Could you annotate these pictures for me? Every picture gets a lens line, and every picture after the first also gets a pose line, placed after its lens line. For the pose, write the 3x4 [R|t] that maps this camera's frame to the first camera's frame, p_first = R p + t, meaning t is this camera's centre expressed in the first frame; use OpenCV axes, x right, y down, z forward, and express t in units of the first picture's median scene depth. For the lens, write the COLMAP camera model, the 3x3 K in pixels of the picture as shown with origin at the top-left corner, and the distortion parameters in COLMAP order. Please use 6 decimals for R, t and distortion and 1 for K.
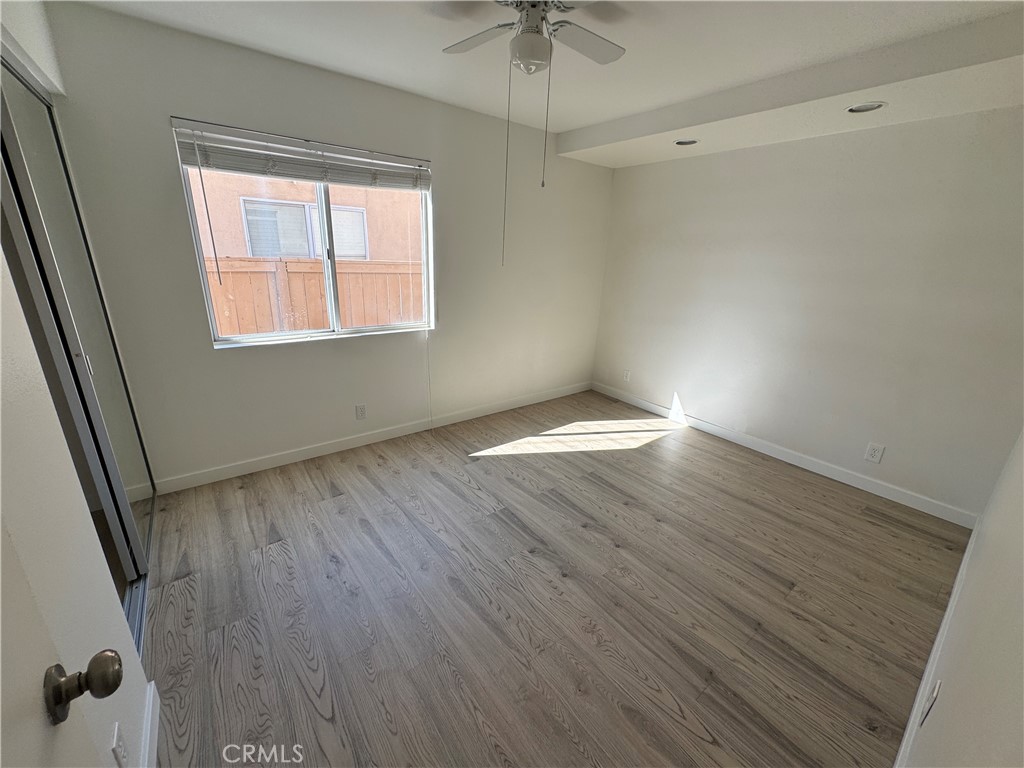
lens RADIAL K [[407.9, 0, 526.3], [0, 407.9, 388.8], [0, 0, 1]] dist [-0.004166, 0.000659]
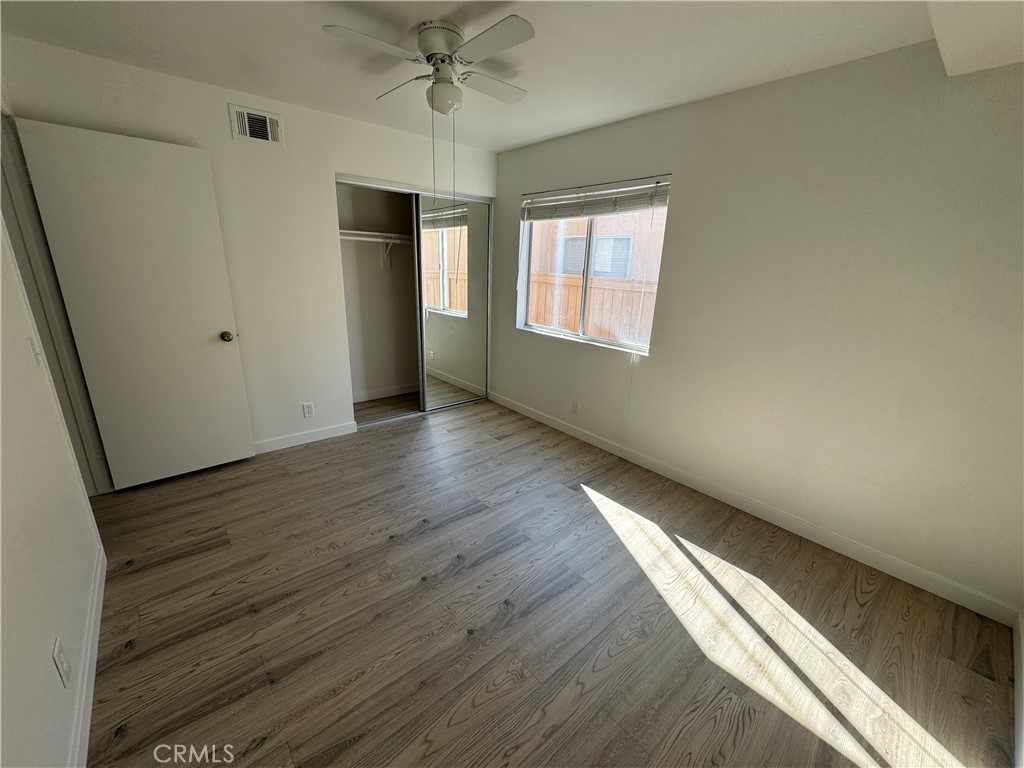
lens RADIAL K [[407.9, 0, 497.6], [0, 407.9, 388.0], [0, 0, 1]] dist [-0.004166, 0.000659]
pose [[0.024359, 0.262541, -0.964613, 0.897358], [-0.351386, 0.905579, 0.237600, -0.244779], [0.935914, 0.333164, 0.114312, 0.824599]]
